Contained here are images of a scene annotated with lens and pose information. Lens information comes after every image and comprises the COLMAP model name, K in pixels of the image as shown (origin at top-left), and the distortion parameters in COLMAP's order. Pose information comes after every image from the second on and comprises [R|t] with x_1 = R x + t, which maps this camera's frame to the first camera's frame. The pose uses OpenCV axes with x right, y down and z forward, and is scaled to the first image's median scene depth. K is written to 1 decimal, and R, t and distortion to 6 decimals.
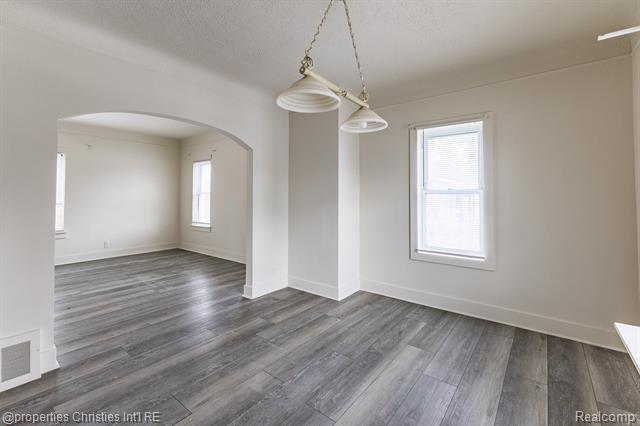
lens RADIAL K [[280.9, 0, 321.7], [0, 280.9, 201.8], [0, 0, 1]] dist [0.000776, -0.000070]
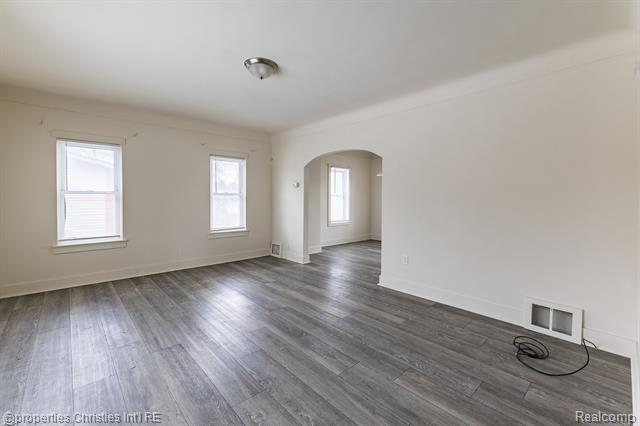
lens RADIAL K [[280.9, 0, 321.7], [0, 280.9, 201.8], [0, 0, 1]] dist [0.000776, -0.000070]
pose [[0.159674, -0.014670, 0.987061, -0.949236], [0.018831, 0.999753, 0.011813, -0.005251], [-0.986990, 0.016702, 0.159911, 0.367444]]
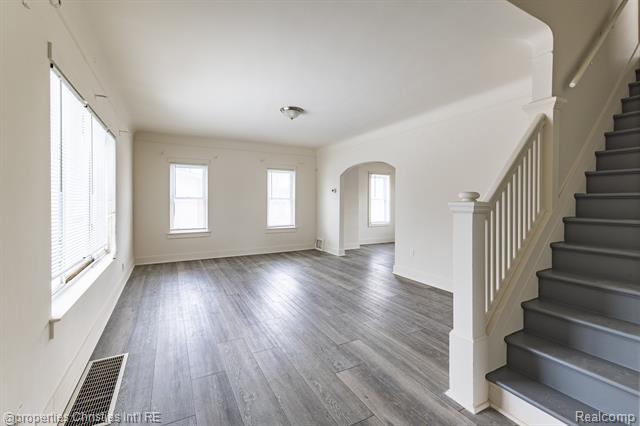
lens RADIAL K [[280.9, 0, 321.7], [0, 280.9, 201.8], [0, 0, 1]] dist [0.000776, -0.000070]
pose [[0.387469, -0.002360, 0.921880, -1.091786], [0.020595, 0.999769, -0.006096, -0.001686], [-0.921653, 0.021348, 0.387429, 0.218446]]
